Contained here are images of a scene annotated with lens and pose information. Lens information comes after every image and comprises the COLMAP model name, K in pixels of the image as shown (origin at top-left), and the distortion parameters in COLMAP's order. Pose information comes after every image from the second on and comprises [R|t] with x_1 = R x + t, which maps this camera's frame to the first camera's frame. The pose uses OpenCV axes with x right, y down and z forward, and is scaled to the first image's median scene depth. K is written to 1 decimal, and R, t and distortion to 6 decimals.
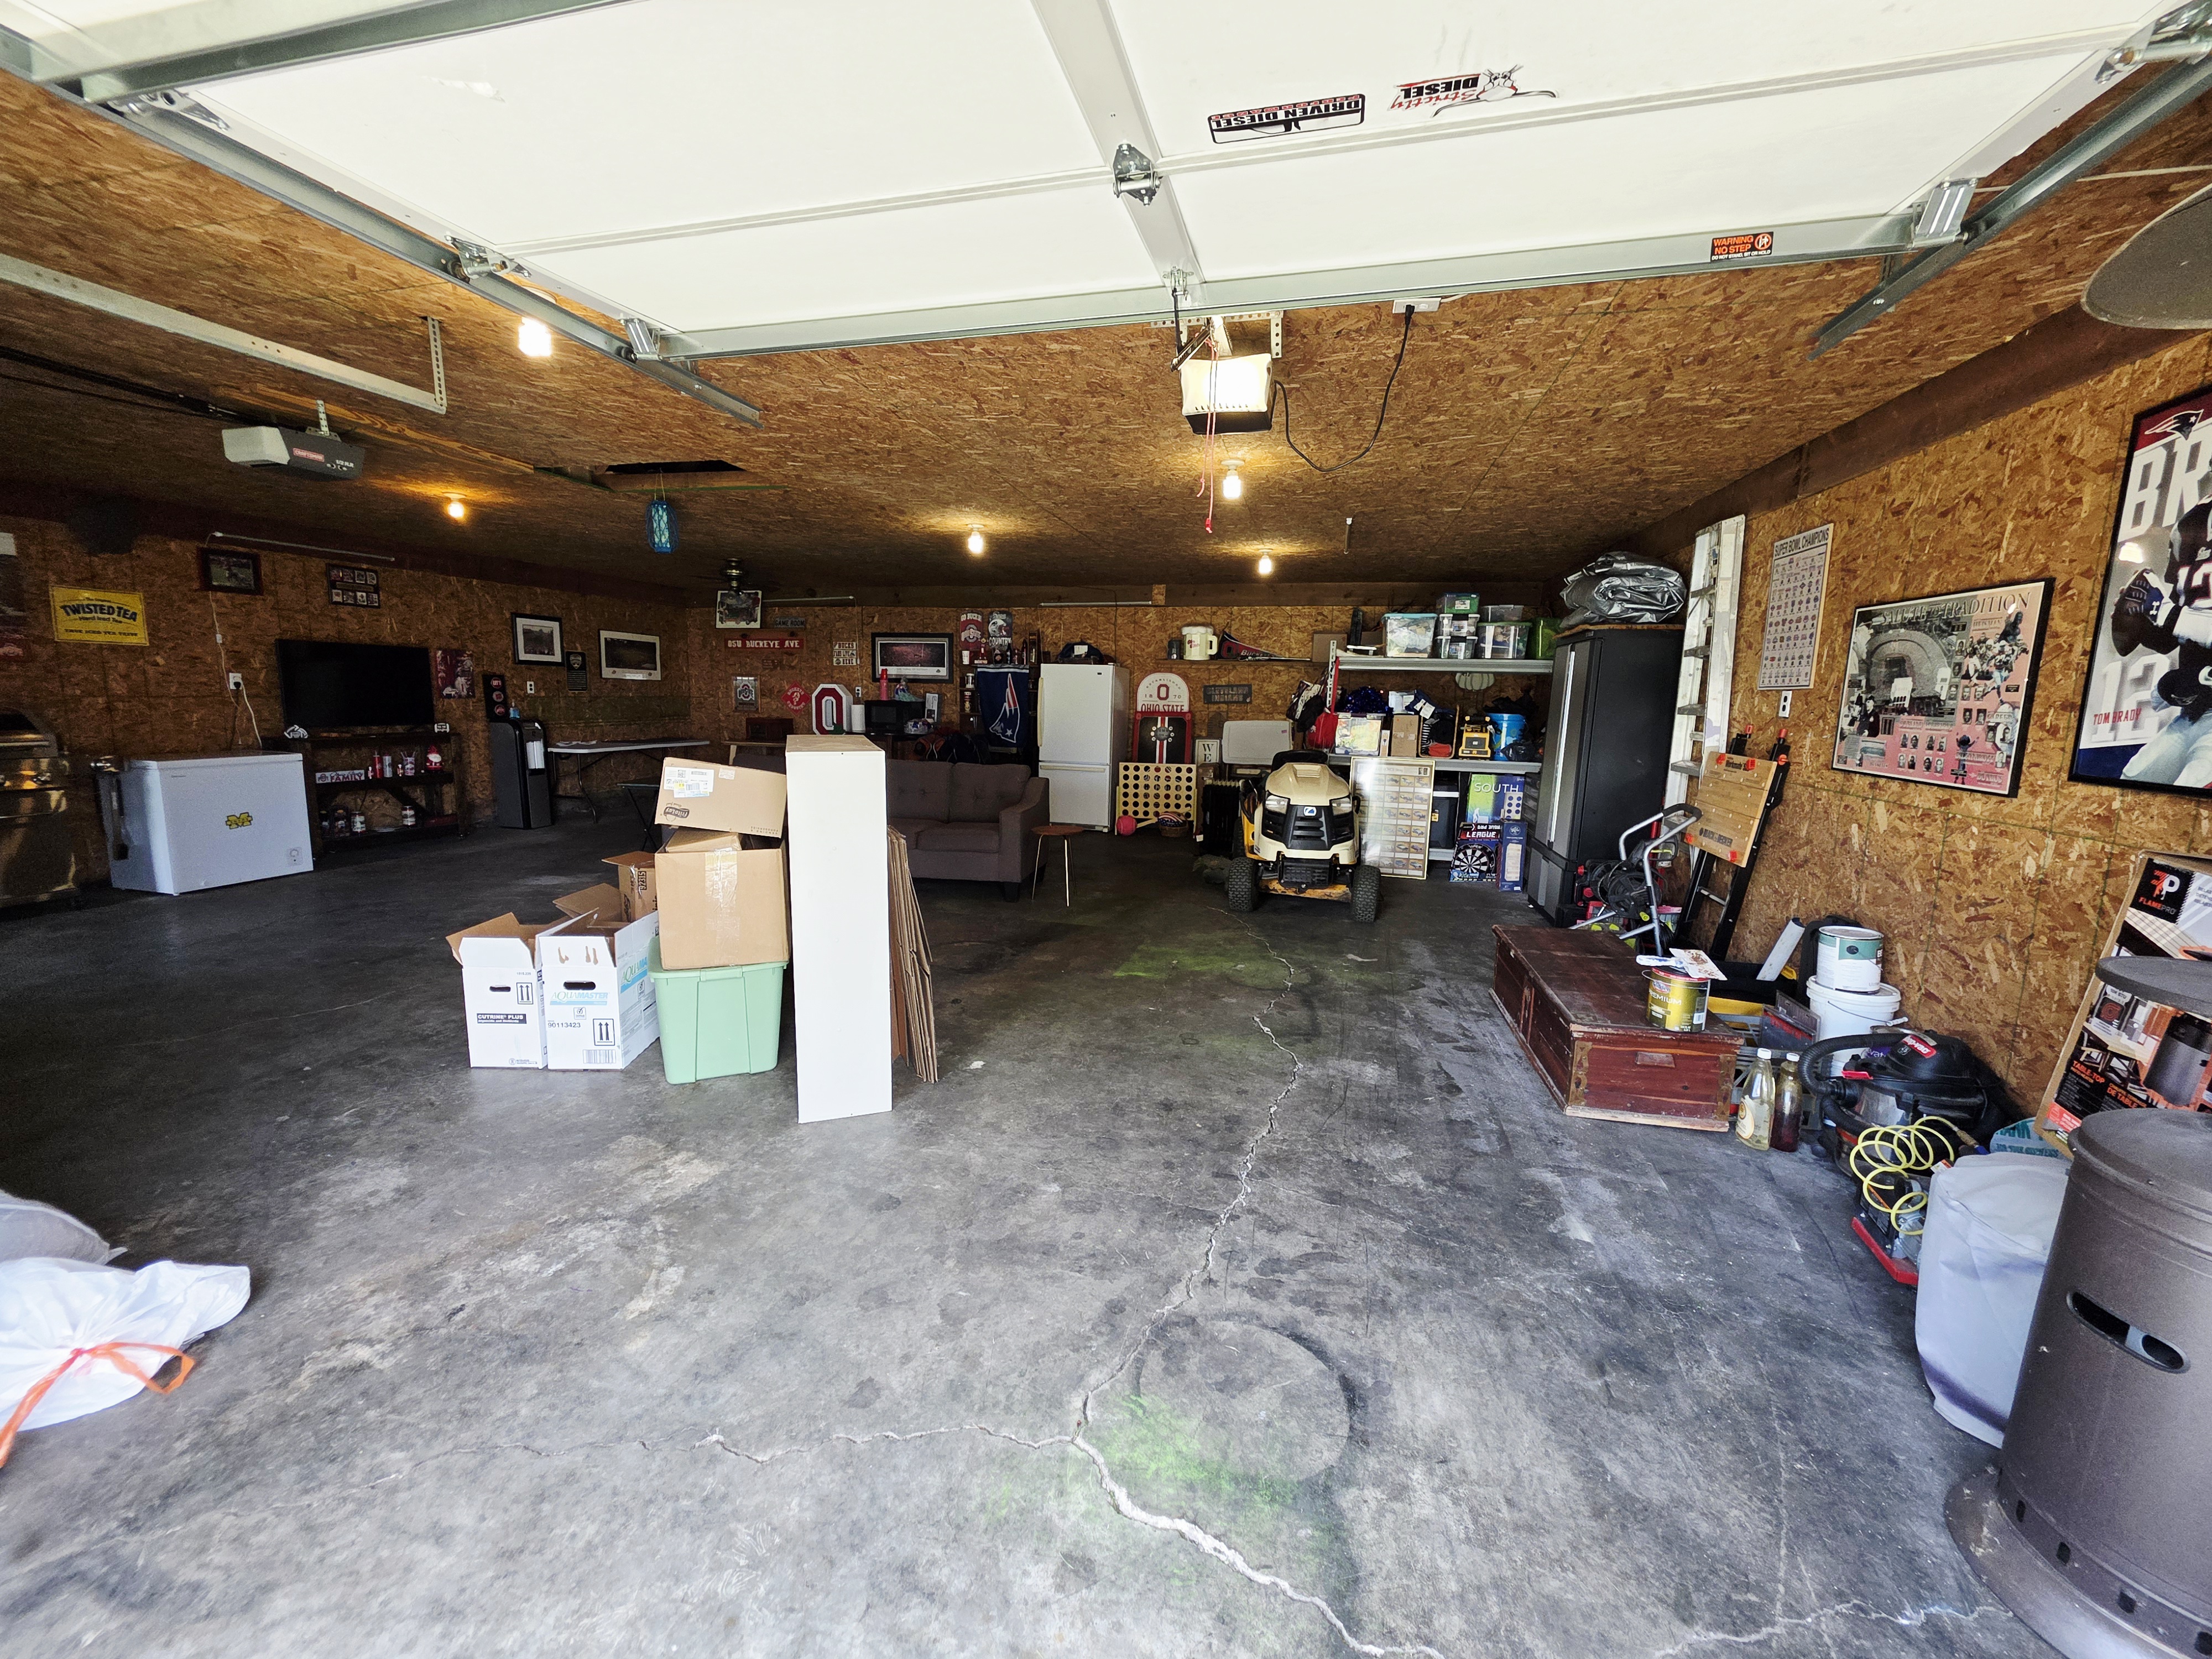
lens RADIAL K [[889.7, 0, 1100.6], [0, 889.7, 822.4], [0, 0, 1]] dist [0.005223, -0.000736]
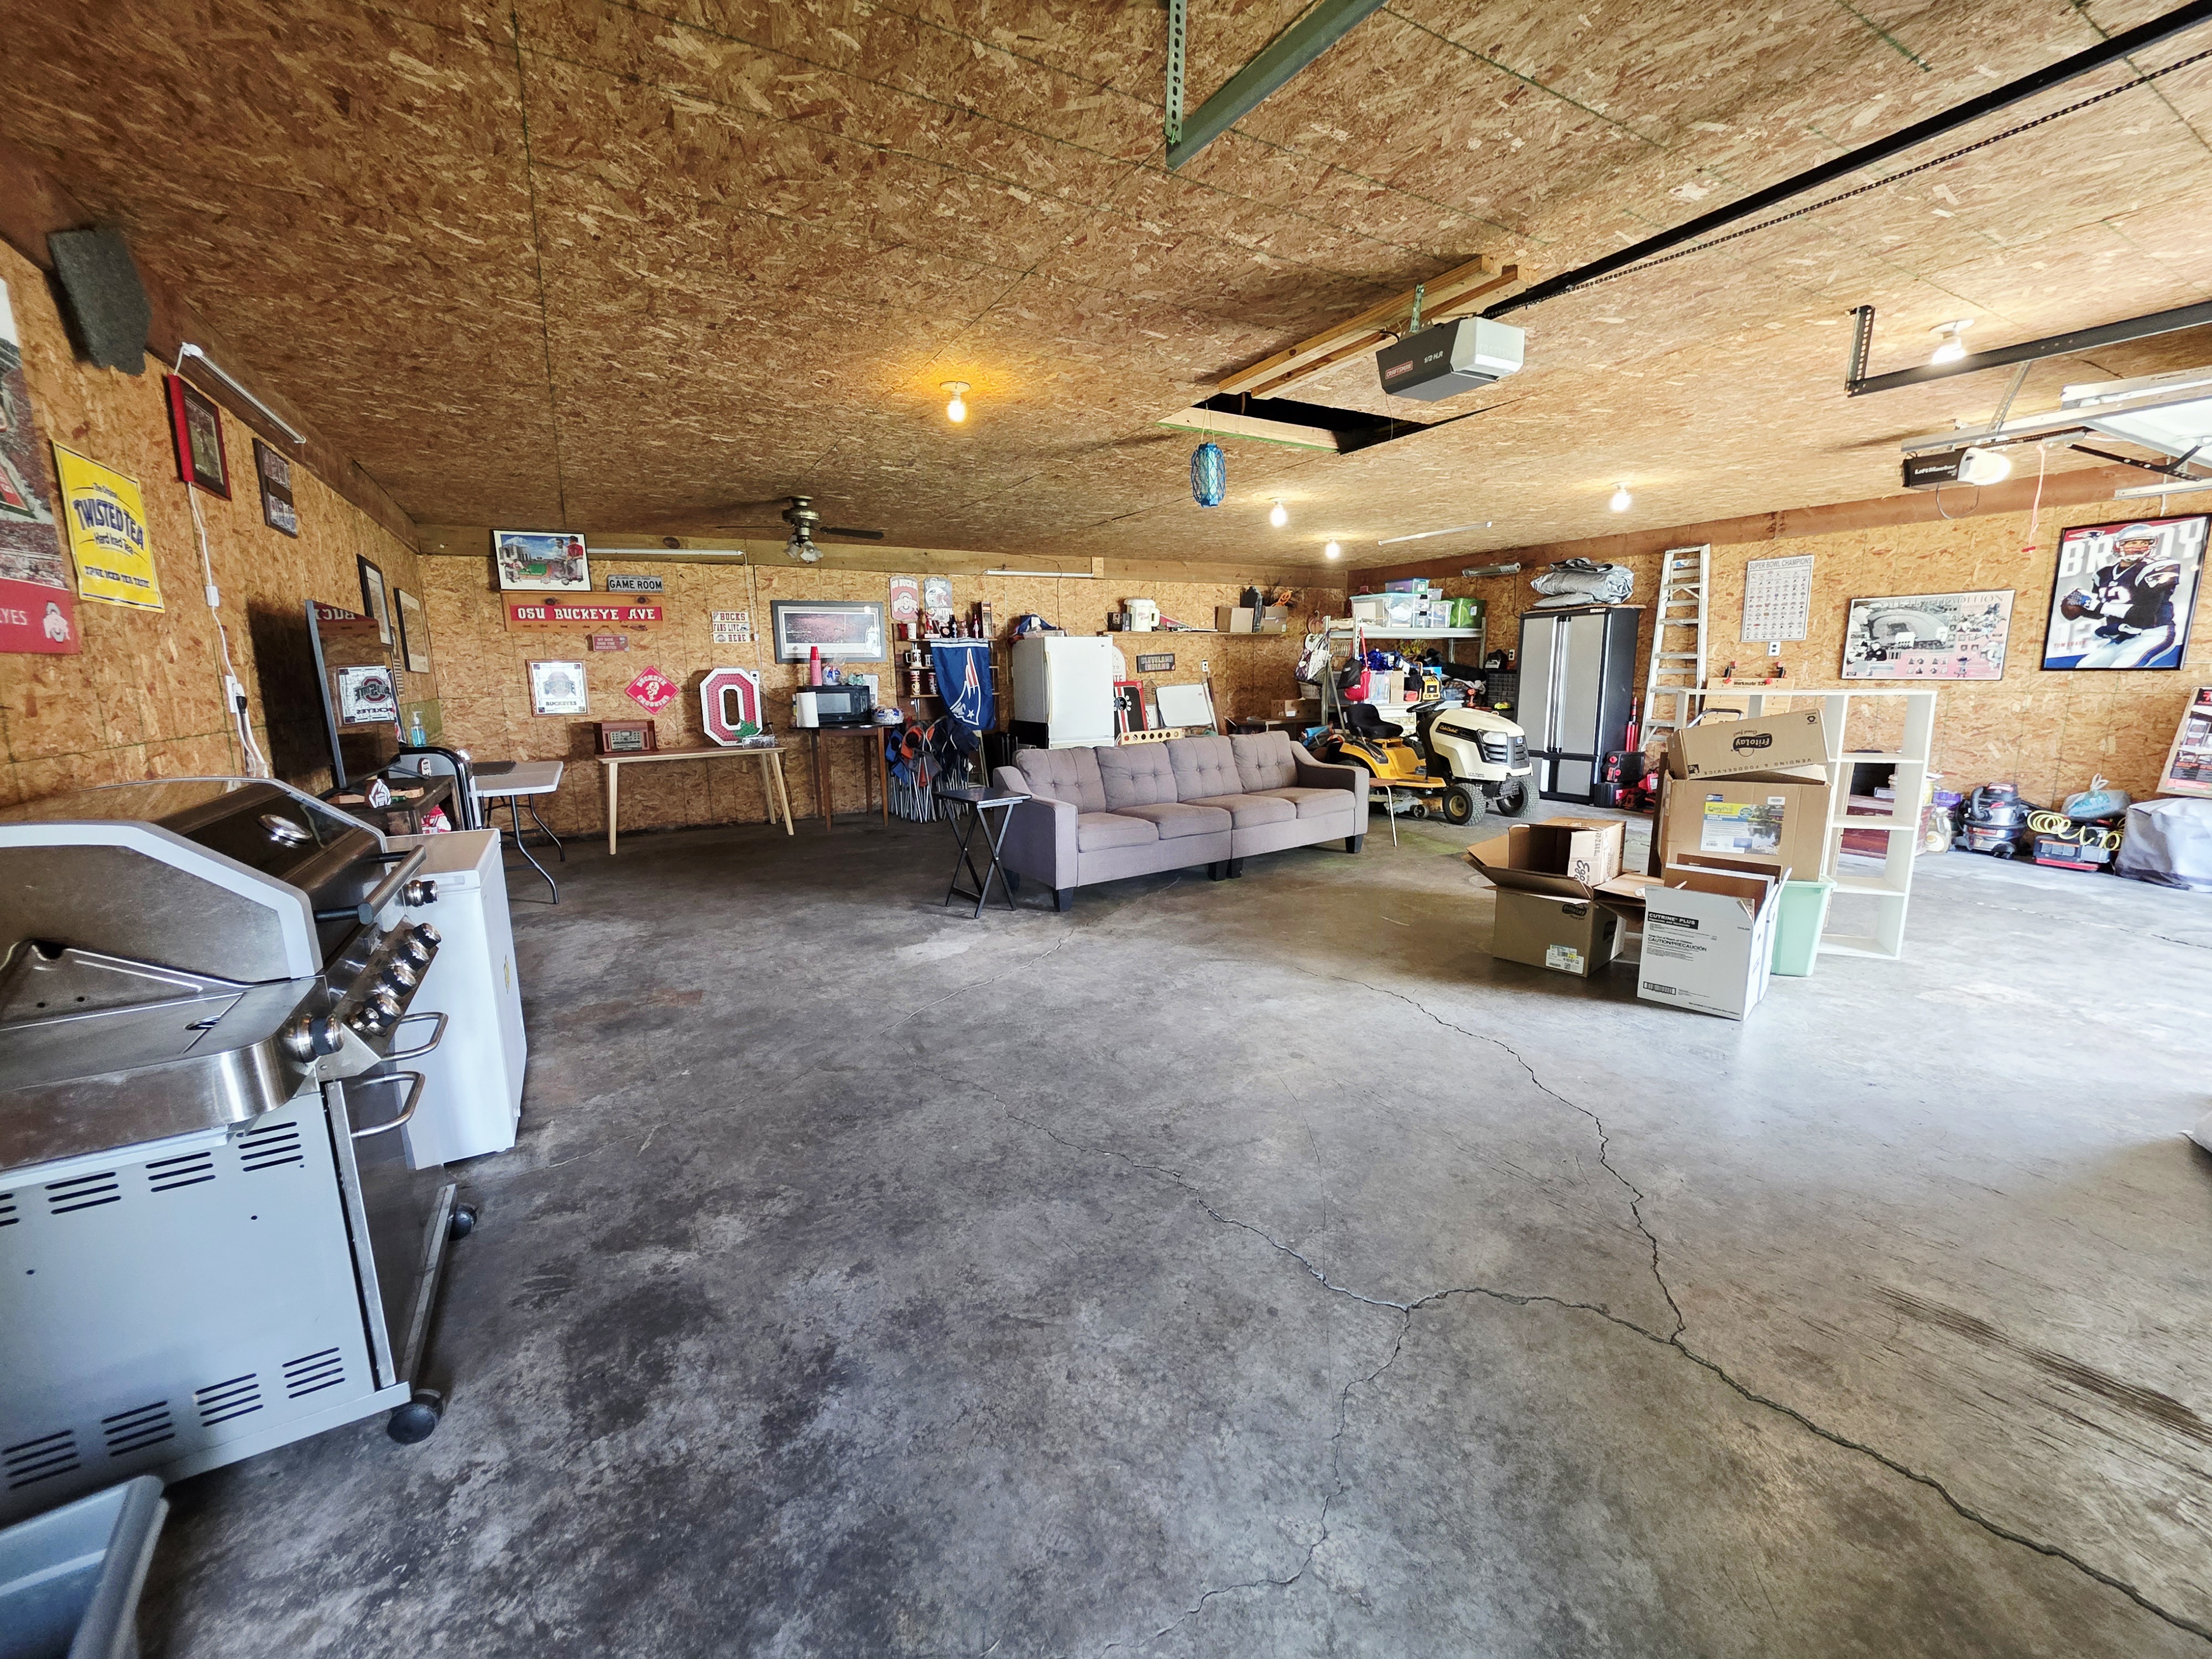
lens RADIAL K [[889.7, 0, 1101.7], [0, 889.7, 826.7], [0, 0, 1]] dist [0.005223, -0.000736]
pose [[0.706124, -0.159920, 0.689793, -0.700666], [0.136879, 0.986616, 0.088615, -0.053406], [-0.694733, 0.031845, 0.718563, 0.278741]]
